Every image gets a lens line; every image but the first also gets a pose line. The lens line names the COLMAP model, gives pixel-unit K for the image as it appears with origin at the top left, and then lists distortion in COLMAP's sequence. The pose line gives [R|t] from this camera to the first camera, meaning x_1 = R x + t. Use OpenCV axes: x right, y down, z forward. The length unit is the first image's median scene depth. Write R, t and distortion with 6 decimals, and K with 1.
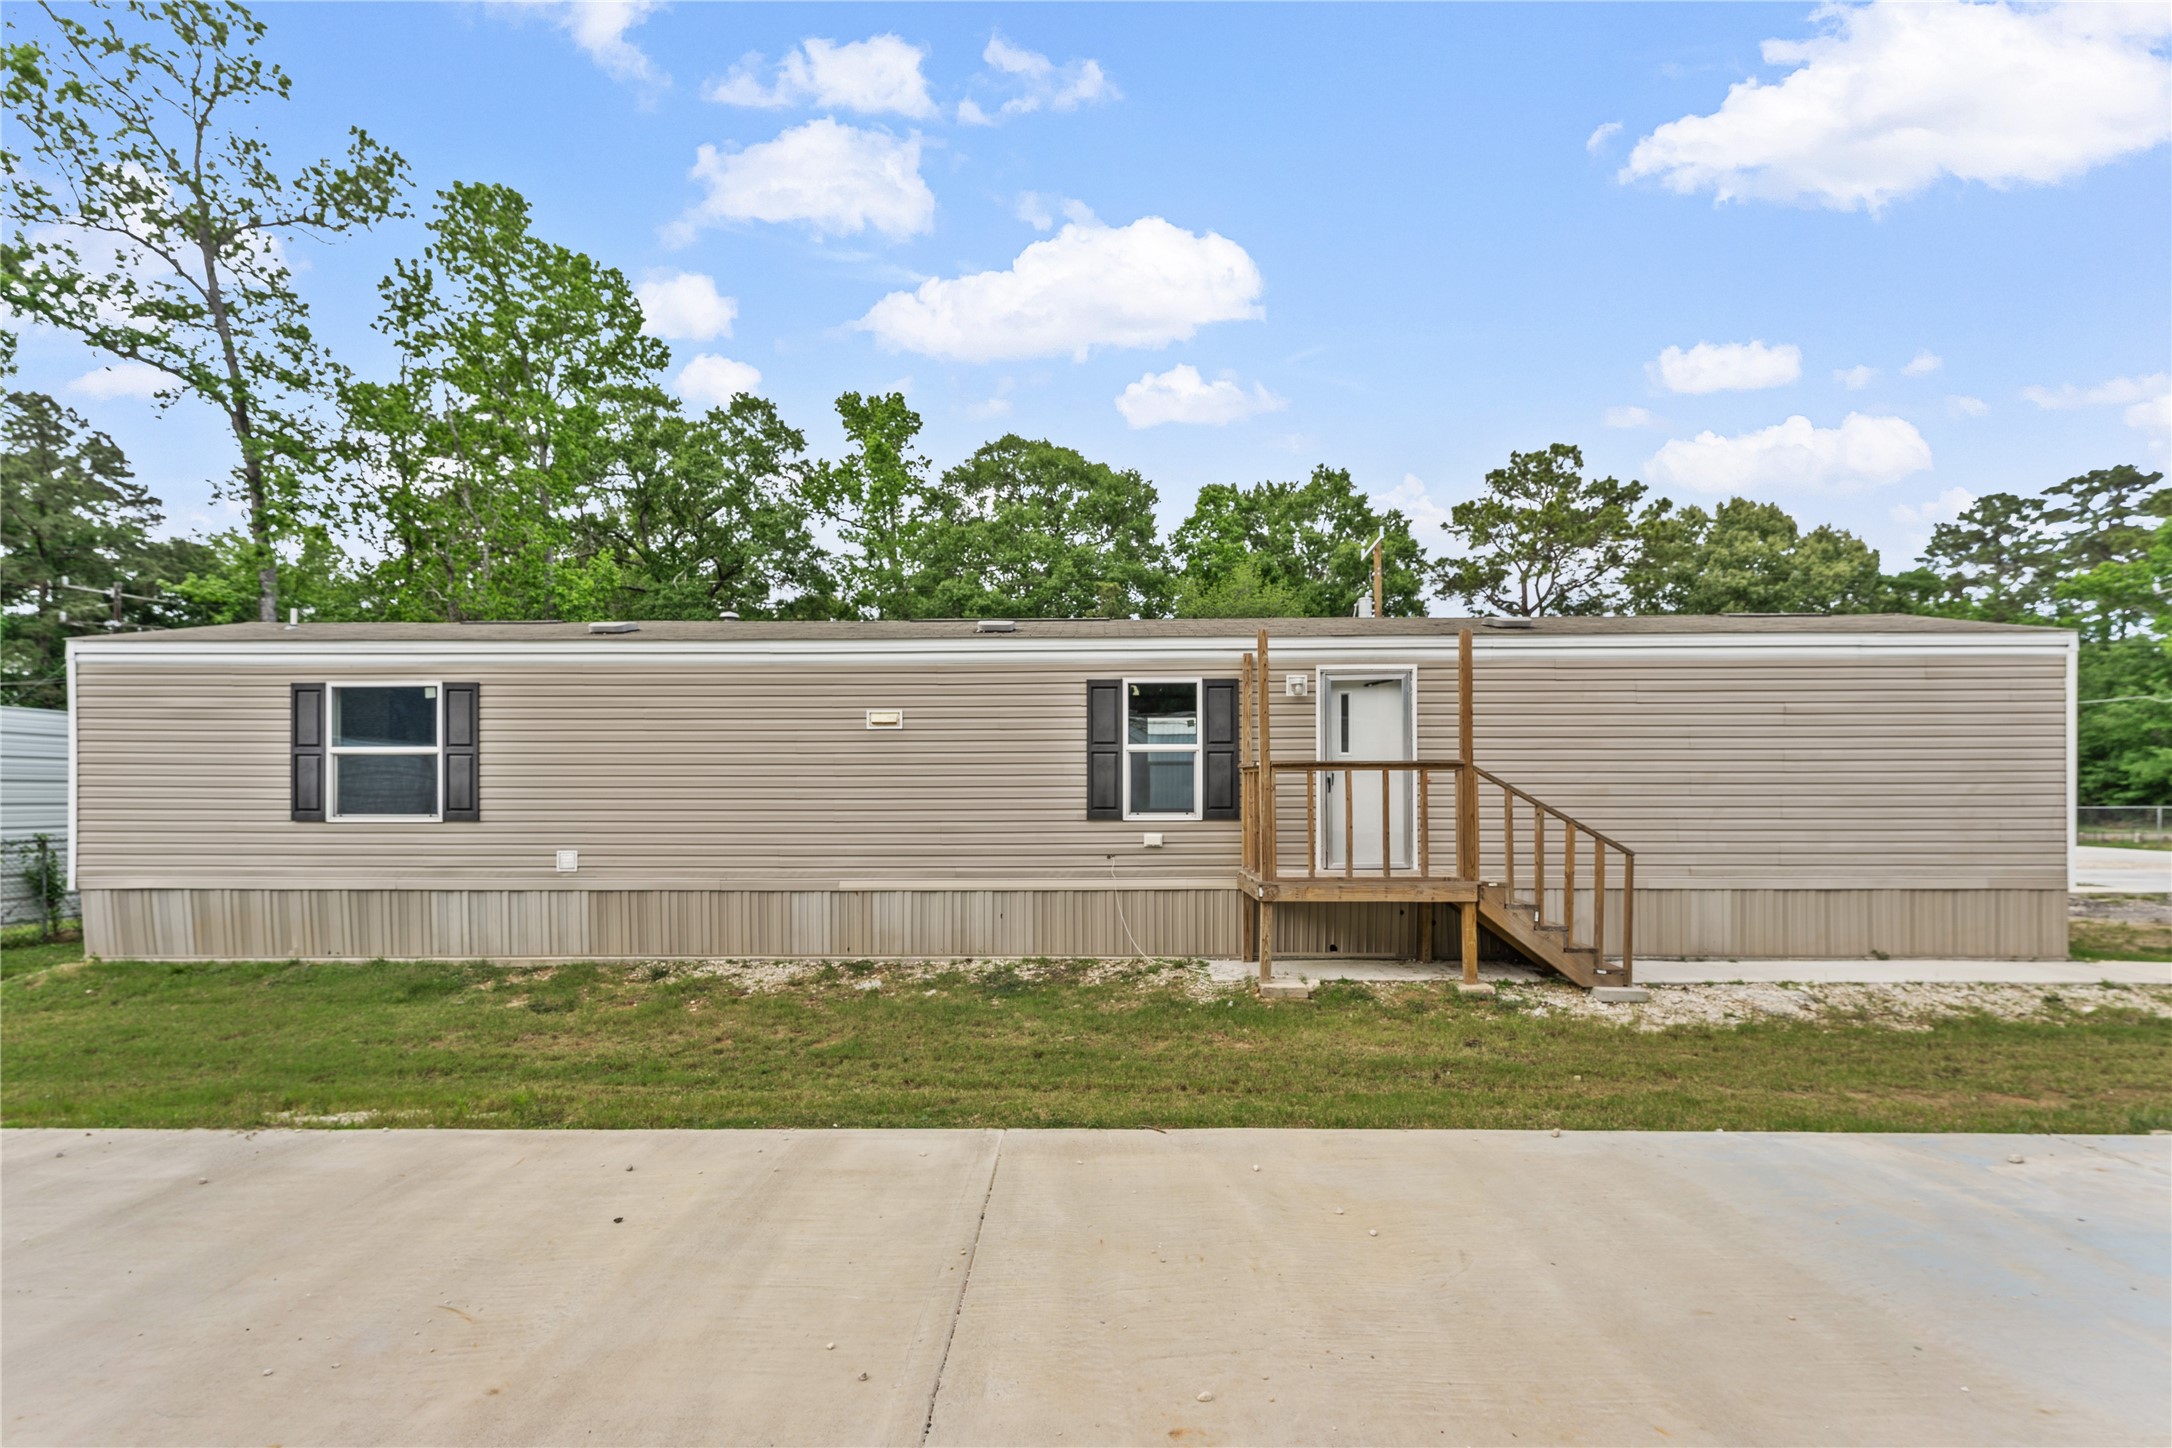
lens RADIAL K [[951.9, 0, 1086.1], [0, 951.9, 791.2], [0, 0, 1]] dist [0.003332, 0.000470]
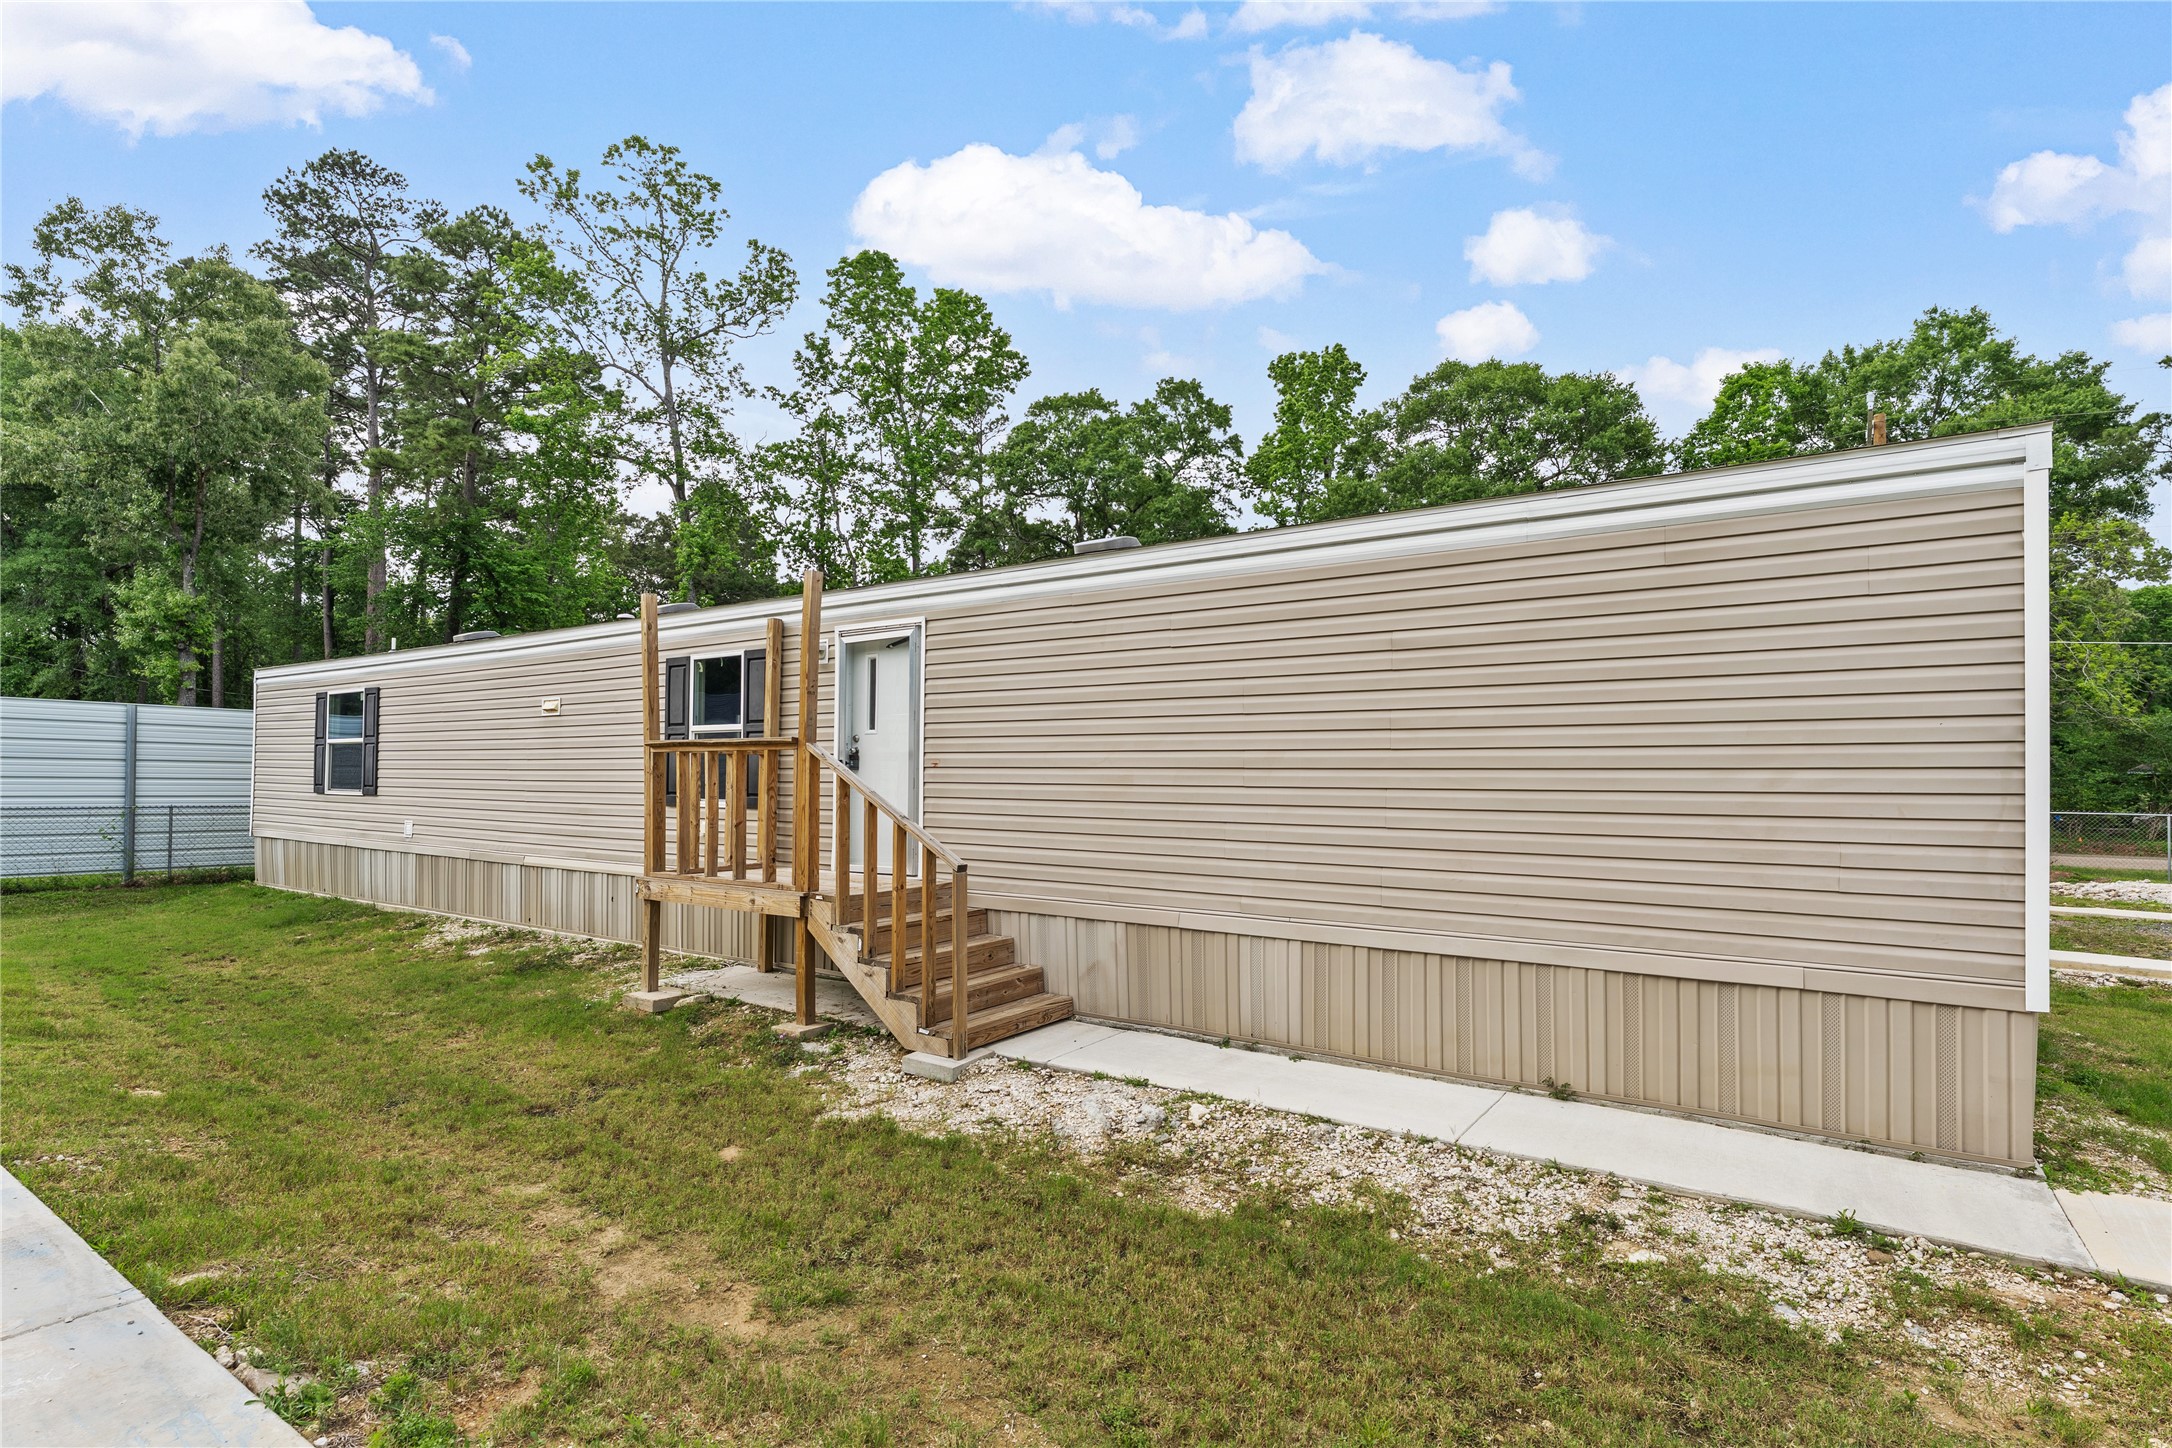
lens RADIAL K [[1036.2, 0, 1086.7], [0, 1036.2, 756.6], [0, 0, 1]] dist [0.001259, -0.000089]
pose [[0.838172, -0.004374, -0.545388, 0.323758], [-0.009820, 0.999685, -0.023108, 0.000487], [0.545317, 0.024724, 0.837865, 0.126123]]
